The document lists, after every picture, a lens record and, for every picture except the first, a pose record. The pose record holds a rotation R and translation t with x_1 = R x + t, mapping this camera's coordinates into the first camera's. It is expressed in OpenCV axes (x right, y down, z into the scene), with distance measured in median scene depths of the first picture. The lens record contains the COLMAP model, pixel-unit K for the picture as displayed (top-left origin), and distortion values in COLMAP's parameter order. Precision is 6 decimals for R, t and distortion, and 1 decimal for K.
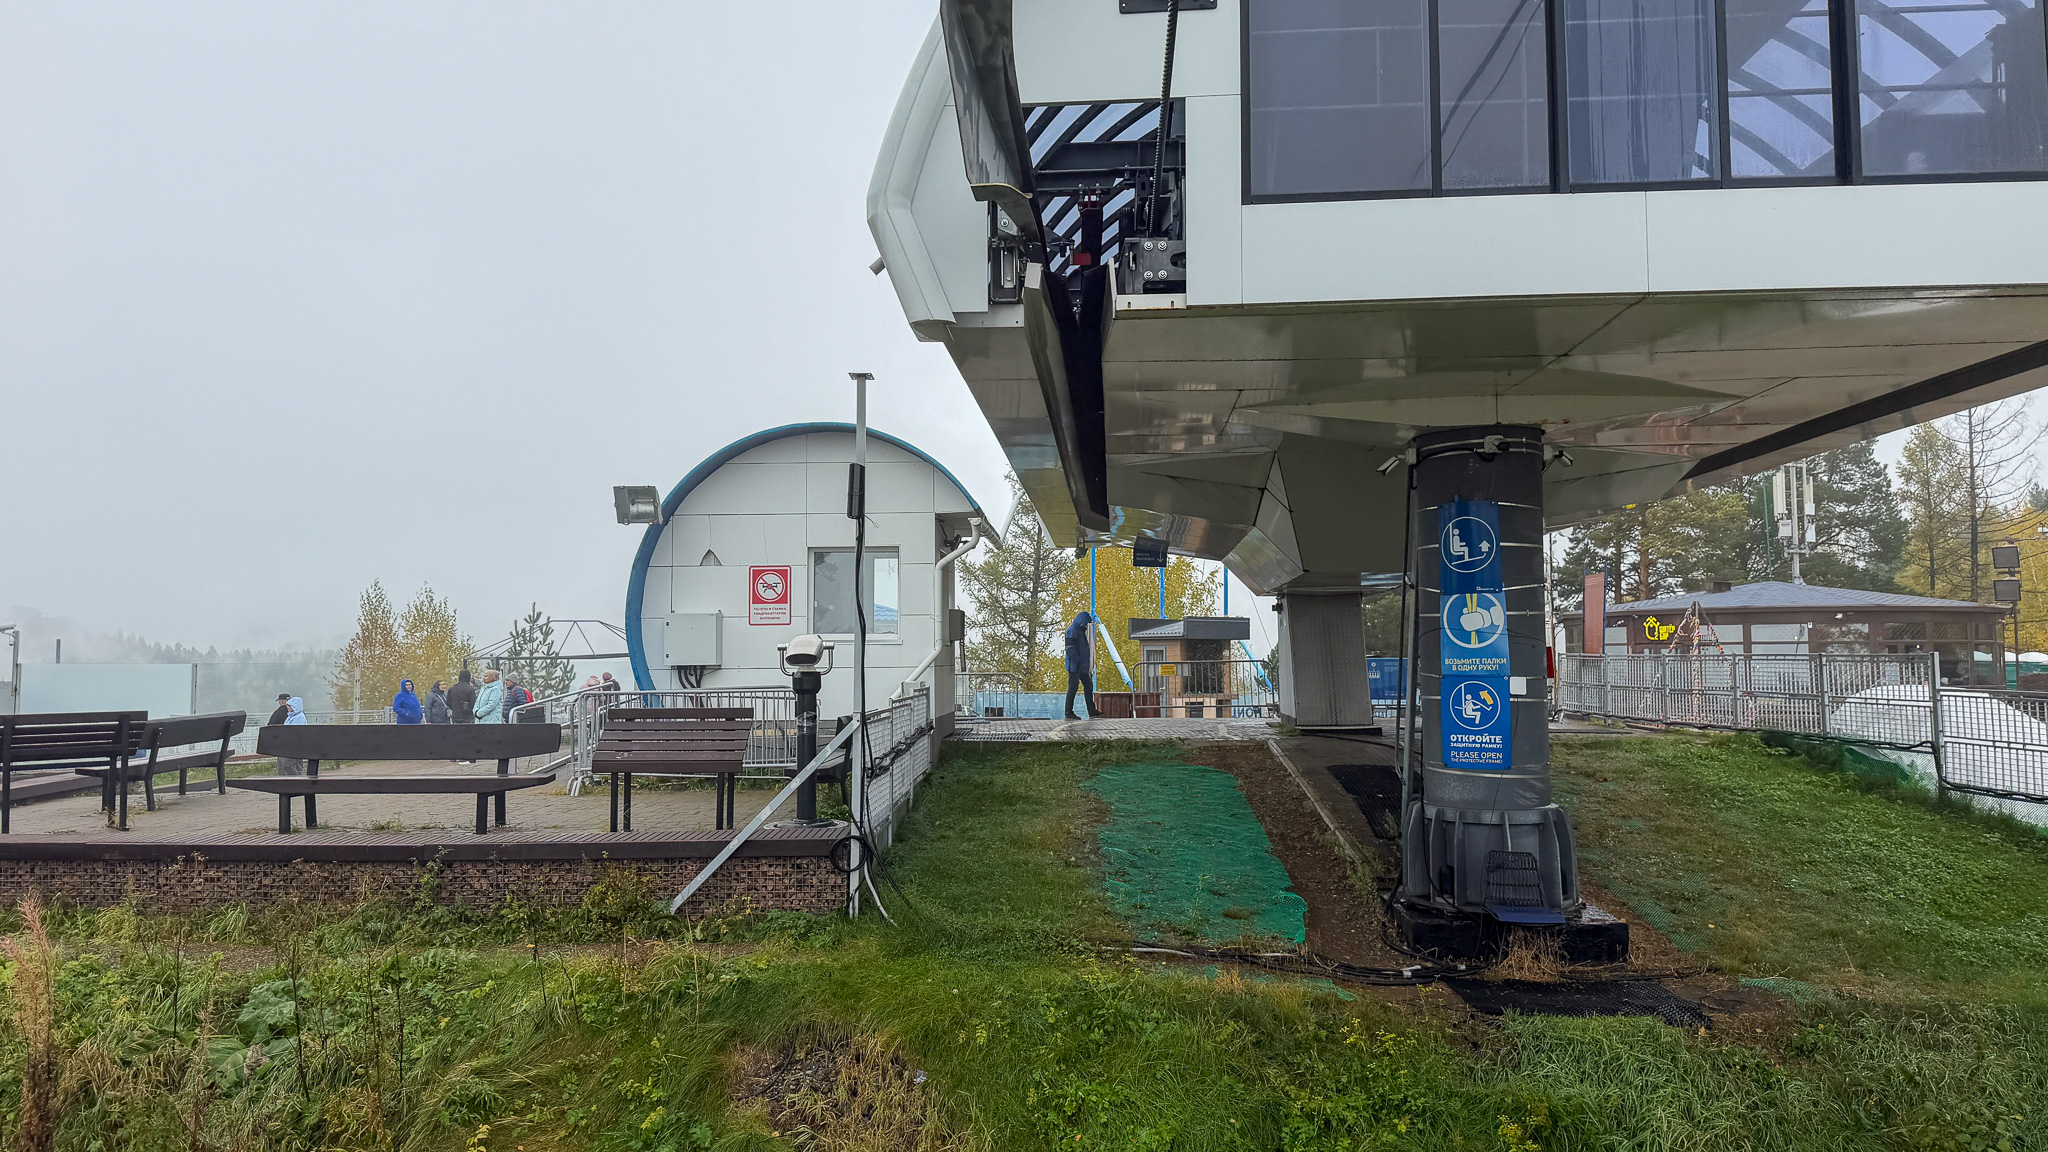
lens RADIAL K [[1405.3, 0, 1024.0], [0, 1405.3, 576.0], [0, 0, 1]] dist [0.091889, -0.134086]
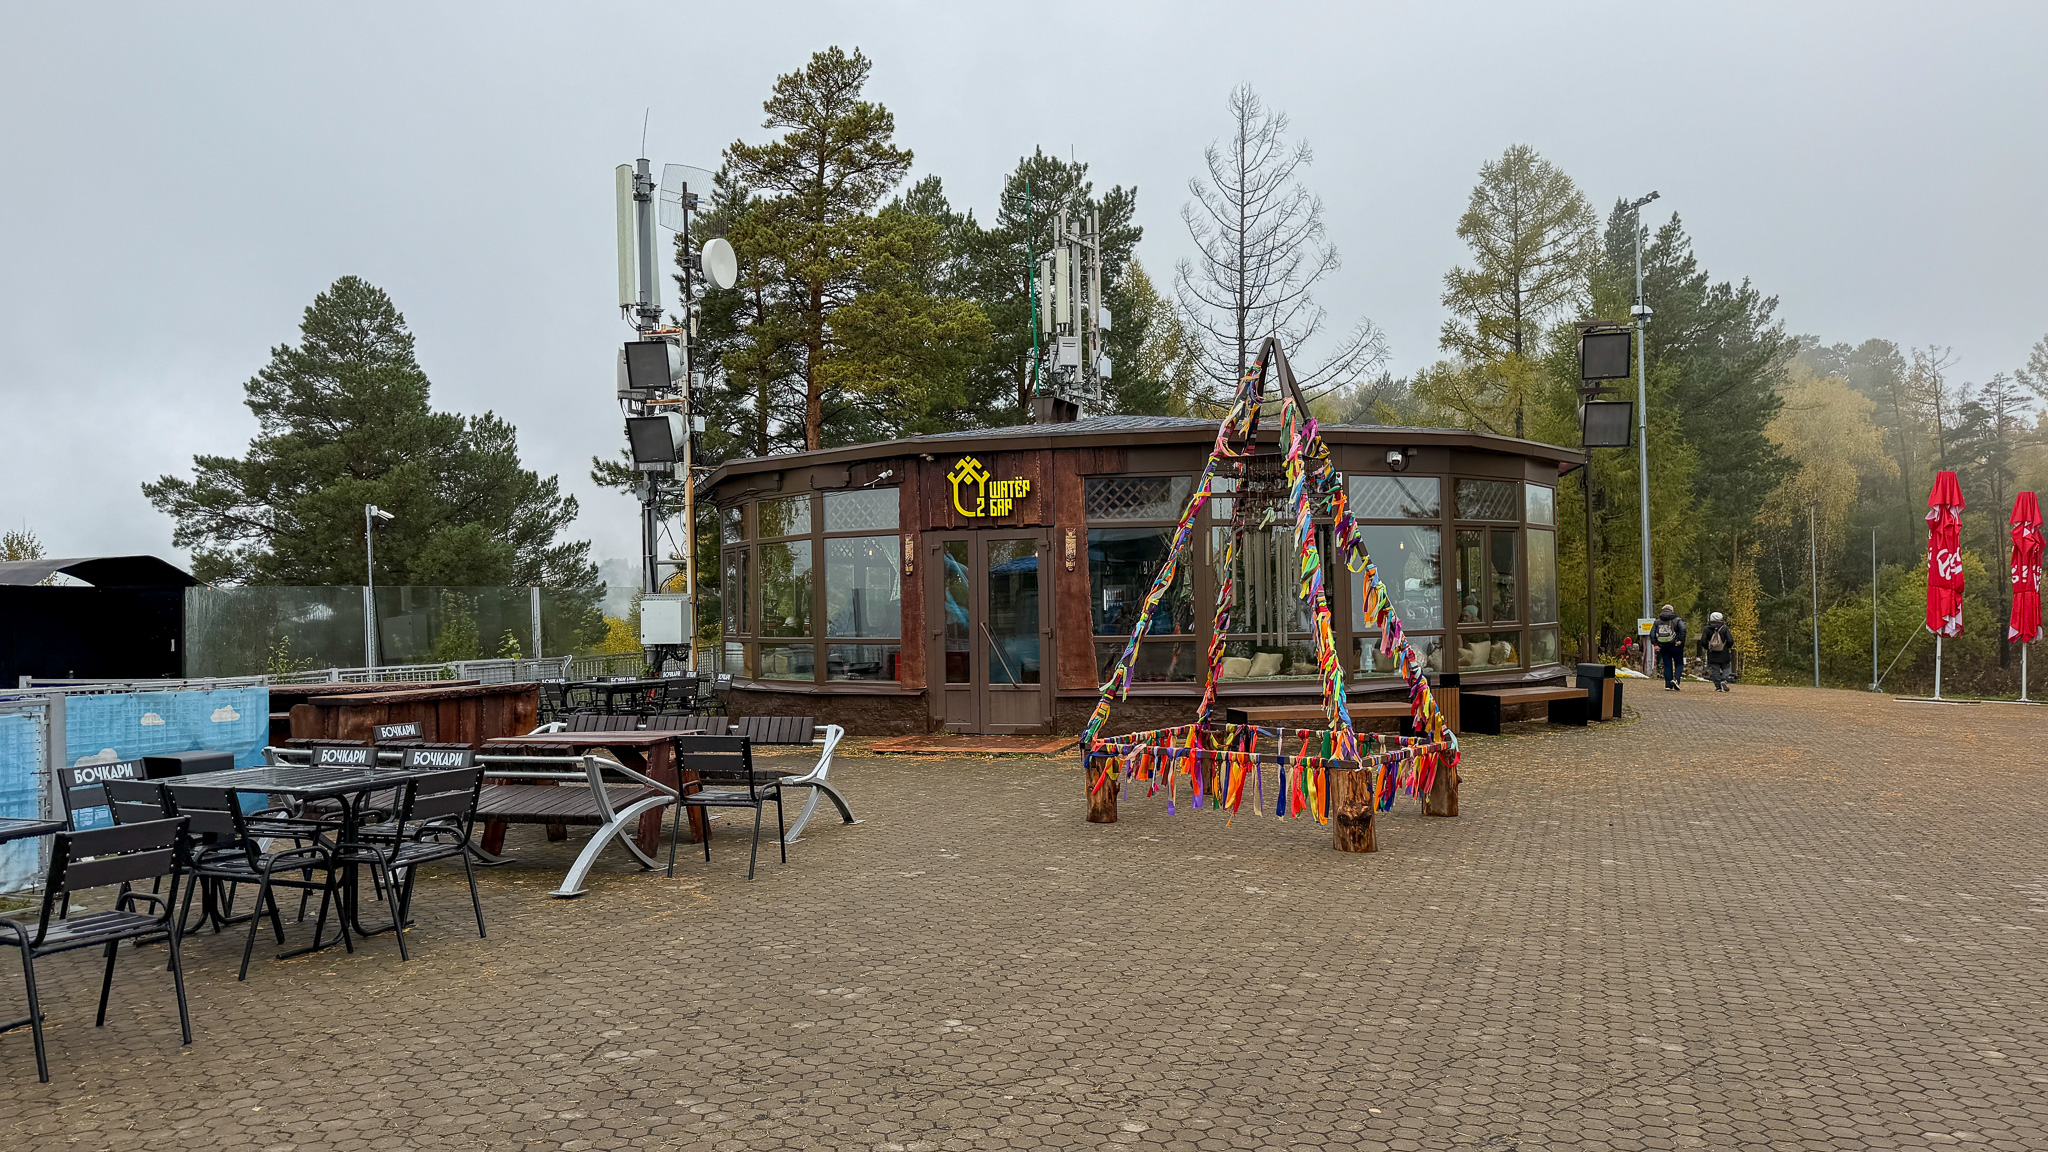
lens RADIAL K [[1405.3, 0, 1024.0], [0, 1405.3, 576.0], [0, 0, 1]] dist [0.091889, -0.134086]
pose [[0.800857, -0.000282, 0.598855, 0.224237], [-0.024034, 0.999179, 0.032612, 0.047990], [-0.598373, -0.040510, 0.800193, 0.684365]]
